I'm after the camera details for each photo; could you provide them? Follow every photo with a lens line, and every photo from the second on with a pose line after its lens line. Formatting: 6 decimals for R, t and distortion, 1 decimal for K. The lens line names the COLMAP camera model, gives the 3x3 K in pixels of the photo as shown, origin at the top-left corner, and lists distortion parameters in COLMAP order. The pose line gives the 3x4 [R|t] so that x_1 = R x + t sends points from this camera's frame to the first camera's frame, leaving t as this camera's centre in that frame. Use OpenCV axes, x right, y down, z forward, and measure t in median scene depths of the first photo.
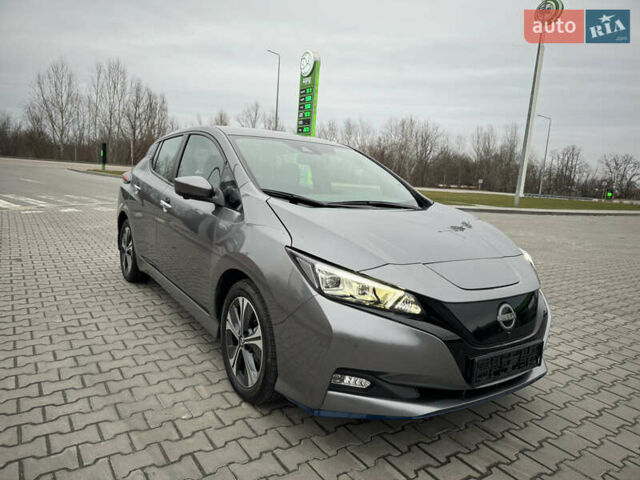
lens RADIAL K [[436.3, 0, 309.8], [0, 436.3, 238.4], [0, 0, 1]] dist [0.050405, -0.067419]
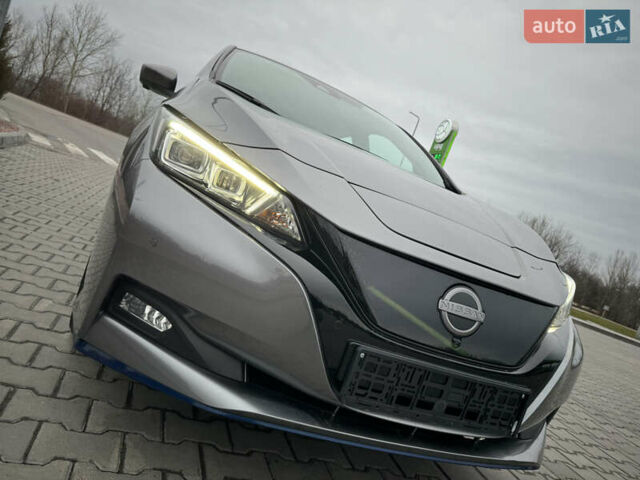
lens RADIAL K [[436.3, 0, 309.8], [0, 436.3, 238.4], [0, 0, 1]] dist [0.050405, -0.067419]
pose [[0.928829, 0.288777, -0.232130, 0.353852], [-0.314343, 0.945835, -0.081140, 0.186535], [0.196126, 0.148334, 0.969295, 0.409937]]
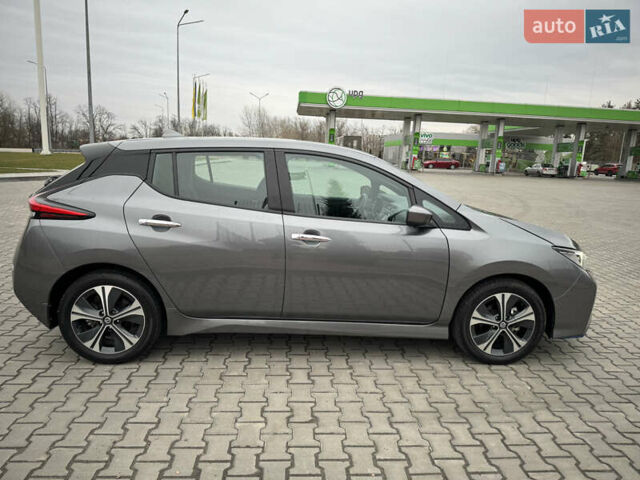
lens RADIAL K [[436.3, 0, 309.8], [0, 436.3, 238.4], [0, 0, 1]] dist [0.050405, -0.067419]
pose [[0.536221, -0.218639, 0.815269, -1.643464], [0.131686, 0.975713, 0.175054, -0.368198], [-0.833742, 0.013492, 0.551990, 0.802941]]
